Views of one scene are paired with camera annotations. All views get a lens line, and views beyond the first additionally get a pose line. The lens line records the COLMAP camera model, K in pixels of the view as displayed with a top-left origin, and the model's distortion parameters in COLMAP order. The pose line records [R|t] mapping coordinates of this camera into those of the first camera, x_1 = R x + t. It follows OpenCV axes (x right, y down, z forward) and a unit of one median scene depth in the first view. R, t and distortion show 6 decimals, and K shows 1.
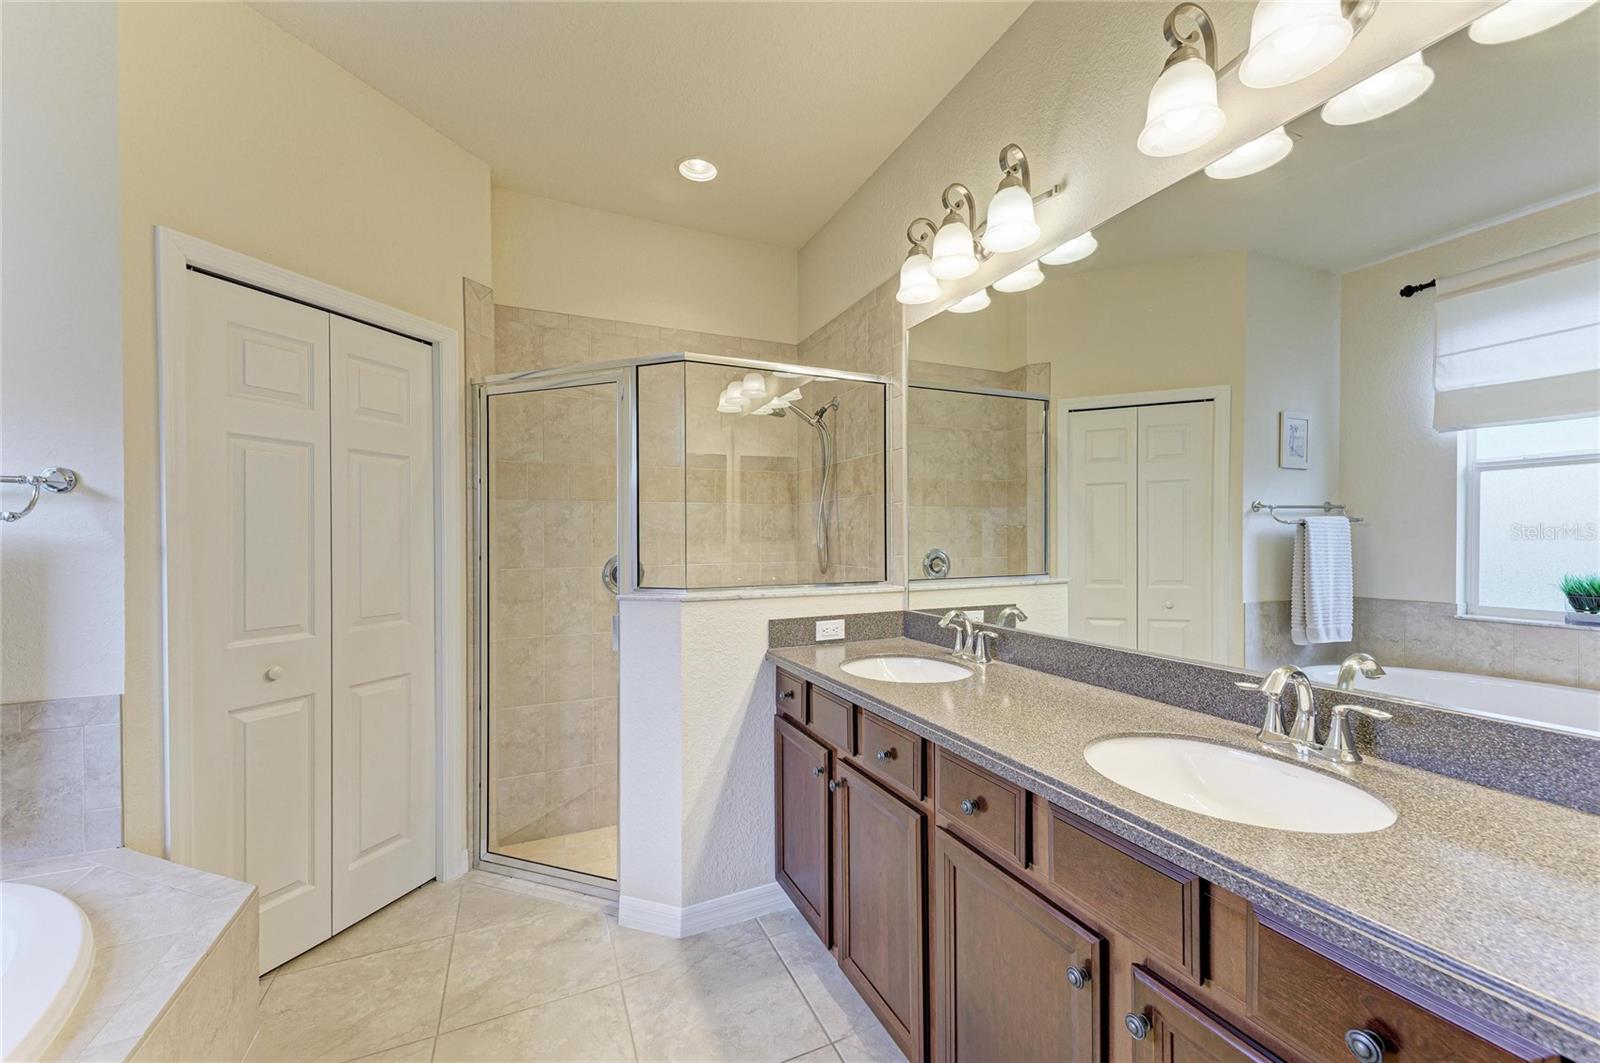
lens RADIAL K [[620.8, 0, 823.6], [0, 620.8, 538.3], [0, 0, 1]] dist [0.016176, -0.007625]
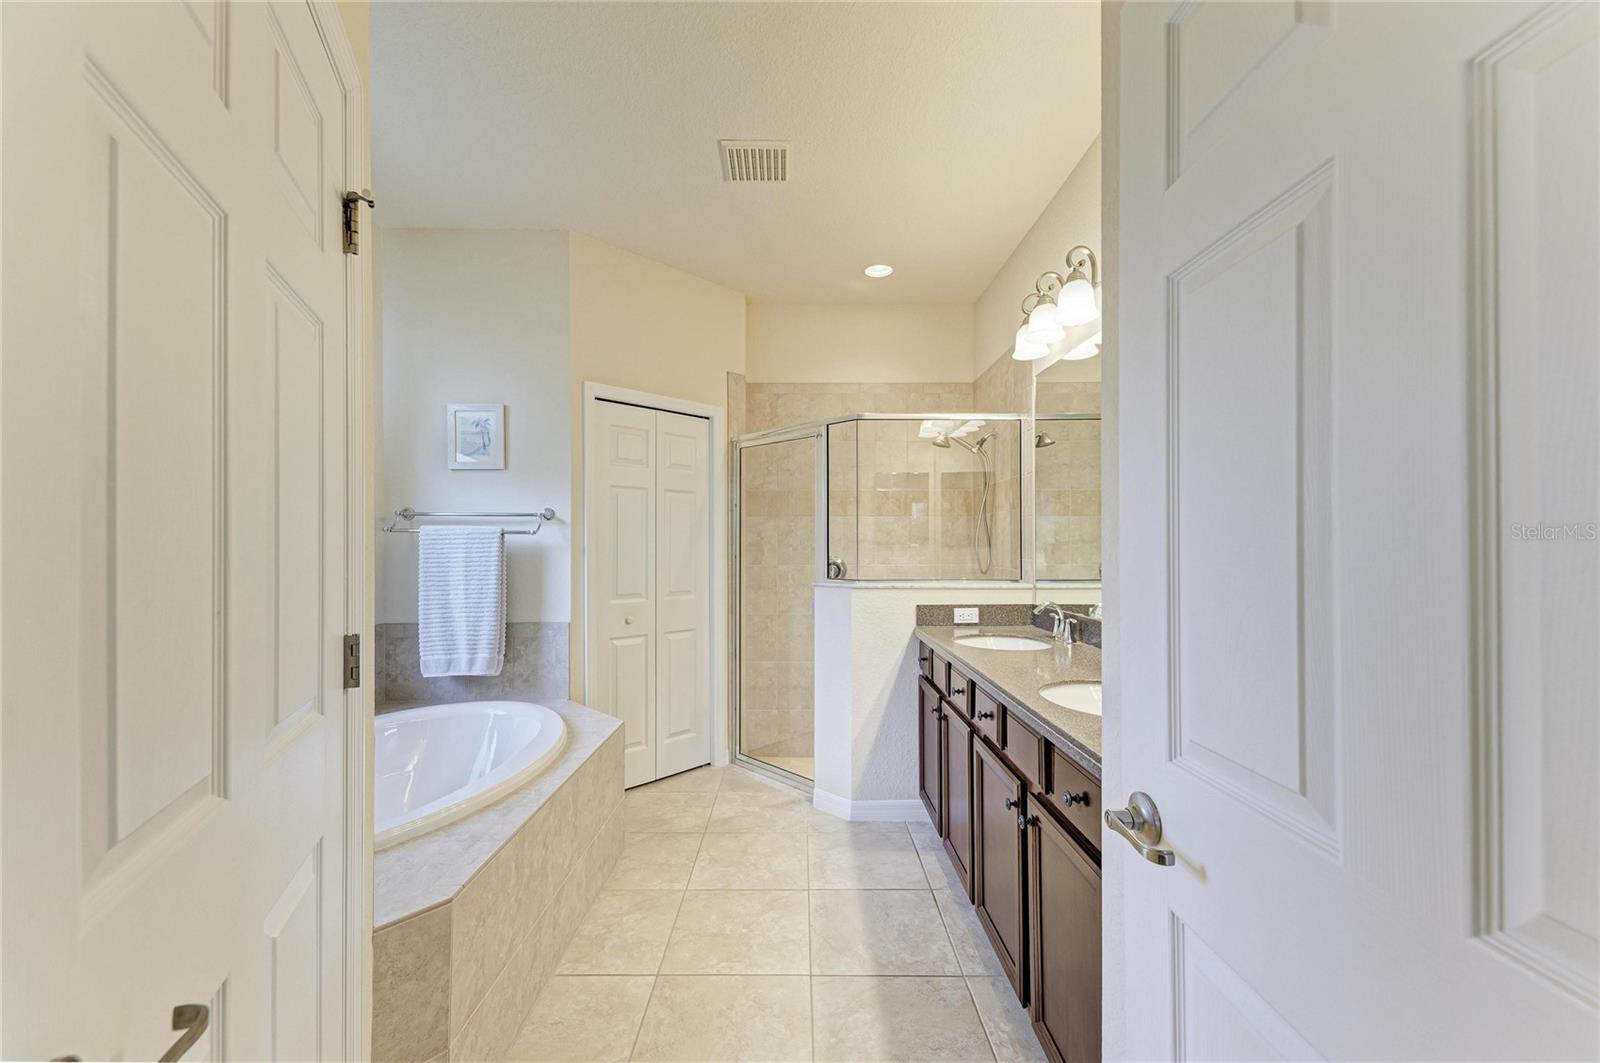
lens RADIAL K [[626.6, 0, 808.3], [0, 626.6, 543.8], [0, 0, 1]] dist [0.022954, -0.007101]
pose [[0.908576, 0.002223, -0.417714, 0.267452], [-0.003063, 0.999994, -0.001341, 0.001627], [0.417709, 0.002498, 0.908577, -0.335859]]
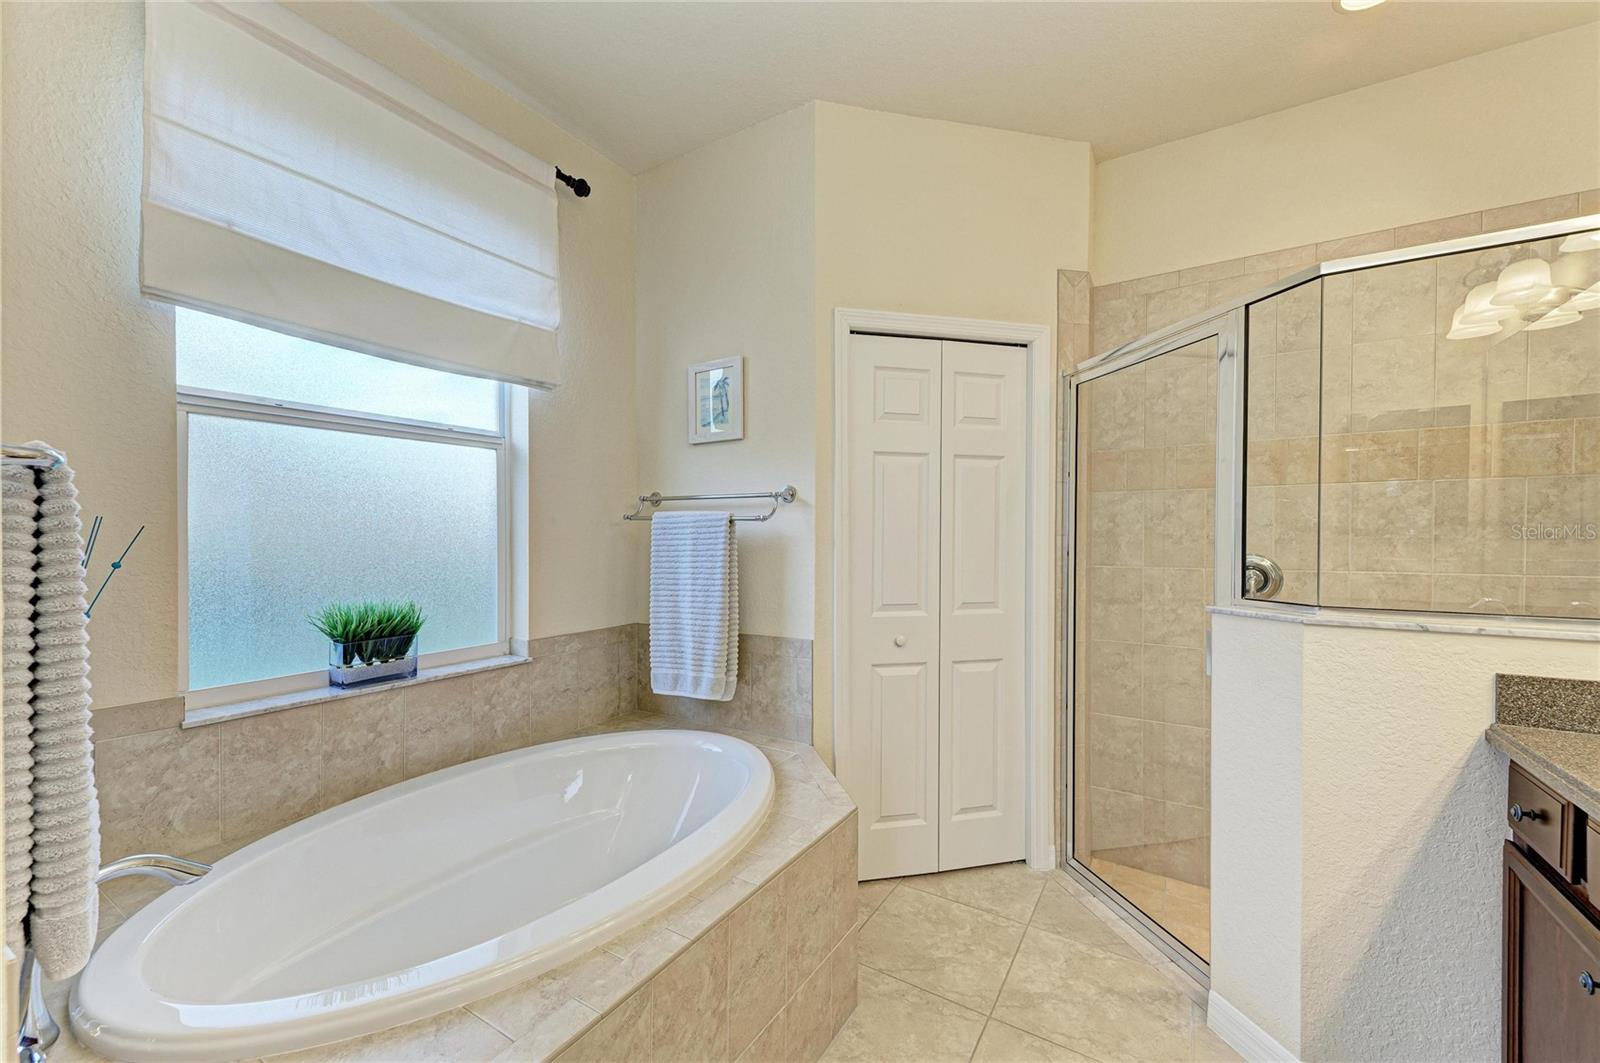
lens RADIAL K [[626.6, 0, 808.3], [0, 626.6, 543.8], [0, 0, 1]] dist [0.022954, -0.007101]
pose [[0.540490, 0.013775, -0.841238, 0.063055], [-0.003038, 0.999891, 0.014422, 0.003708], [0.841345, -0.005239, 0.540473, 0.142608]]
